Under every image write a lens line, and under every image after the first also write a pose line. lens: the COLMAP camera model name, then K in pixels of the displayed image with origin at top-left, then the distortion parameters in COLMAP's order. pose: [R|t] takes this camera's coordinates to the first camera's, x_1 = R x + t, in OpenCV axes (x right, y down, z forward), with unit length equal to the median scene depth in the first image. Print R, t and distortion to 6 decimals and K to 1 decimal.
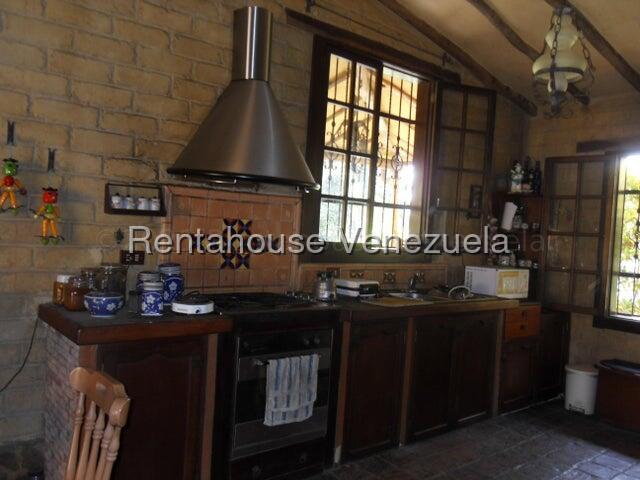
lens RADIAL K [[530.3, 0, 320.0], [0, 530.3, 240.0], [0, 0, 1]] dist [-0.012904, 0.001383]
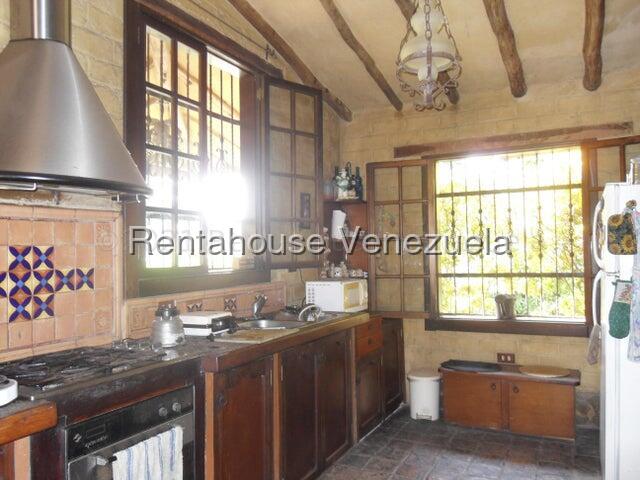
lens RADIAL K [[530.3, 0, 320.0], [0, 530.3, 240.0], [0, 0, 1]] dist [-0.012904, 0.001383]
pose [[0.909237, -0.064576, 0.411239, -0.075741], [0.078891, 0.996722, -0.017912, -0.004323], [-0.408734, 0.048730, 0.911352, 0.181499]]
